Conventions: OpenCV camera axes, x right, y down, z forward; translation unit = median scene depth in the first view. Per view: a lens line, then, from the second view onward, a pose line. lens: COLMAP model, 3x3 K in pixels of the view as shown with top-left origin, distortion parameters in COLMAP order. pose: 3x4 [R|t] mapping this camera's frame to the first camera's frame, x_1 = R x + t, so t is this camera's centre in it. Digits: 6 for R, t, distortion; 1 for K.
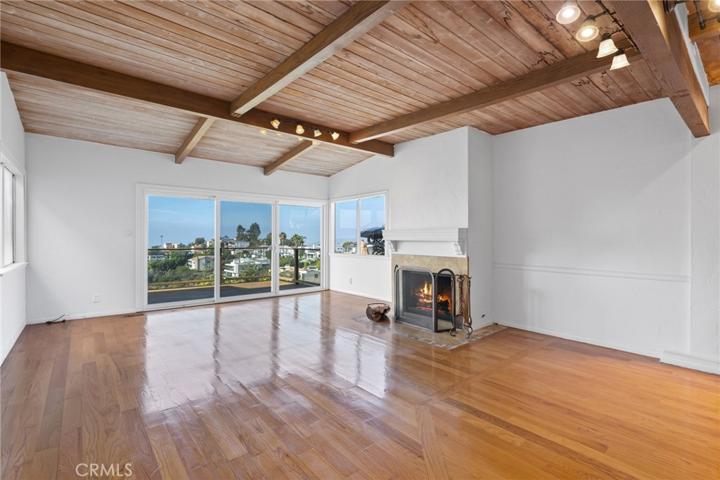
lens RADIAL K [[331.5, 0, 362.7], [0, 331.5, 238.5], [0, 0, 1]] dist [-0.003022, -0.000686]
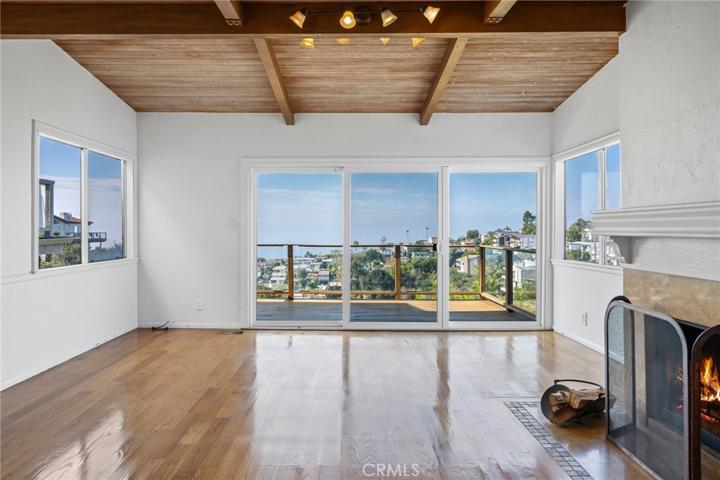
lens RADIAL K [[488.2, 0, 342.3], [0, 488.2, 234.9], [0, 0, 1]] dist [0.003790, 0.002650]
pose [[0.753247, 0.005383, -0.657716, 0.168944], [-0.000210, 0.999968, 0.007944, -0.000442], [0.657738, -0.005846, 0.753224, 0.232603]]
